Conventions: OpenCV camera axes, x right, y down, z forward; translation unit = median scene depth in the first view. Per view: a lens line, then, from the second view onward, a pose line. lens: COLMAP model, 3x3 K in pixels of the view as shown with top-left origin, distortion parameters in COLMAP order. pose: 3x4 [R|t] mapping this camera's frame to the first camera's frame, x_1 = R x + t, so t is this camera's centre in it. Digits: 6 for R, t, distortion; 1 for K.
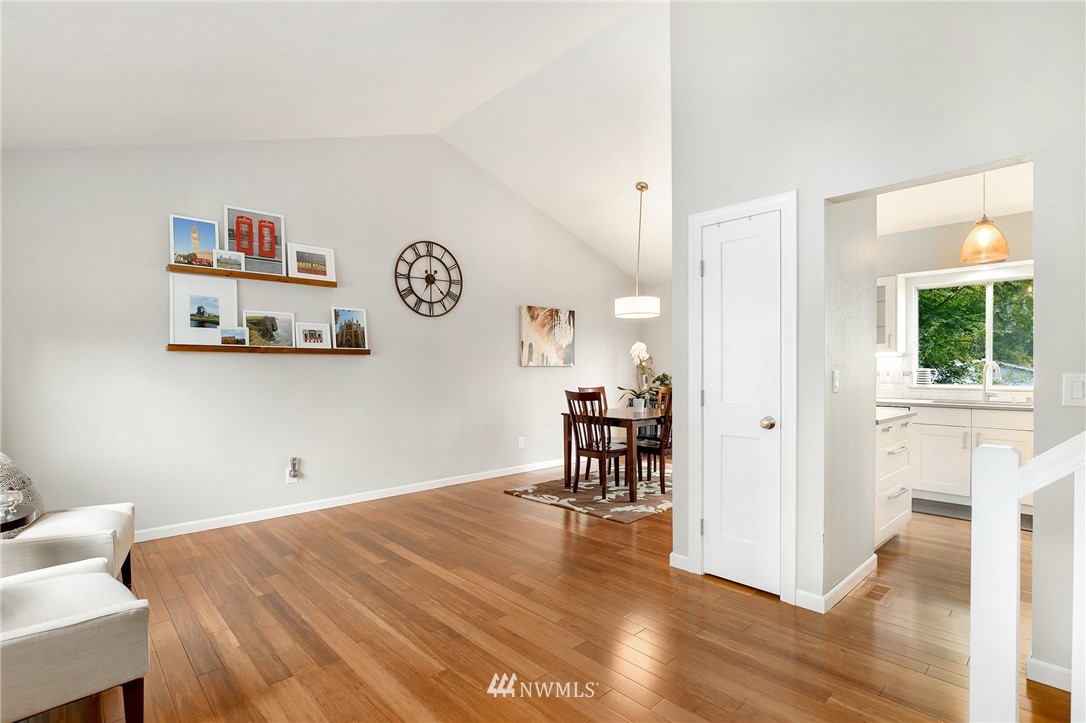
lens RADIAL K [[511.3, 0, 540.6], [0, 511.3, 363.4], [0, 0, 1]] dist [-0.016869, -0.000045]
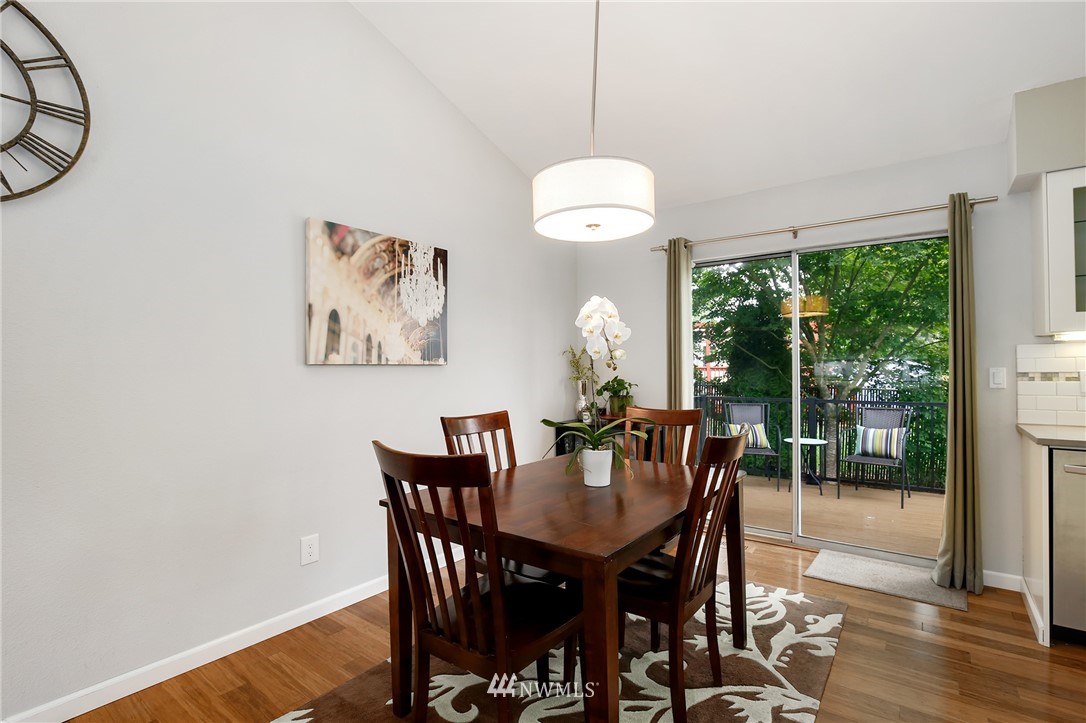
lens RADIAL K [[511.3, 0, 540.6], [0, 511.3, 363.4], [0, 0, 1]] dist [-0.016869, -0.000045]
pose [[0.984910, -0.003734, 0.173024, 0.079283], [0.003906, 0.999992, -0.000654, 0.005537], [-0.173021, 0.001319, 0.984917, 0.580219]]
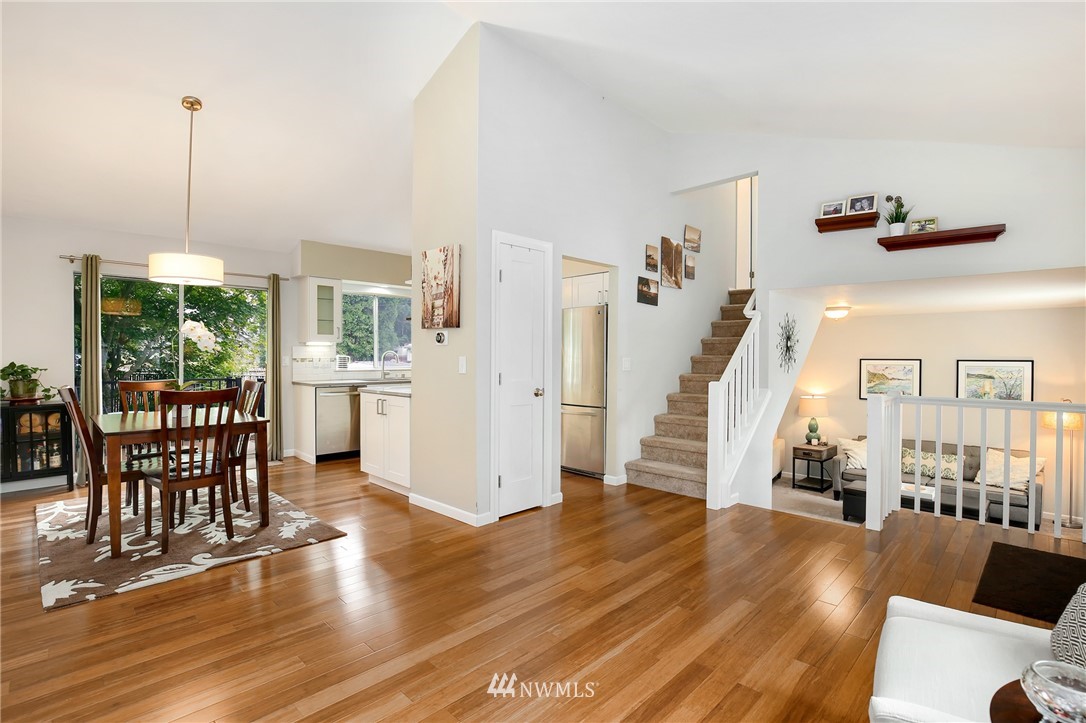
lens RADIAL K [[511.3, 0, 540.6], [0, 511.3, 363.4], [0, 0, 1]] dist [-0.016869, -0.000045]
pose [[-0.020596, -0.015729, 0.999664, -0.478692], [-0.011803, 0.999810, 0.015489, 0.003465], [-0.999718, -0.011480, -0.020778, 0.471059]]
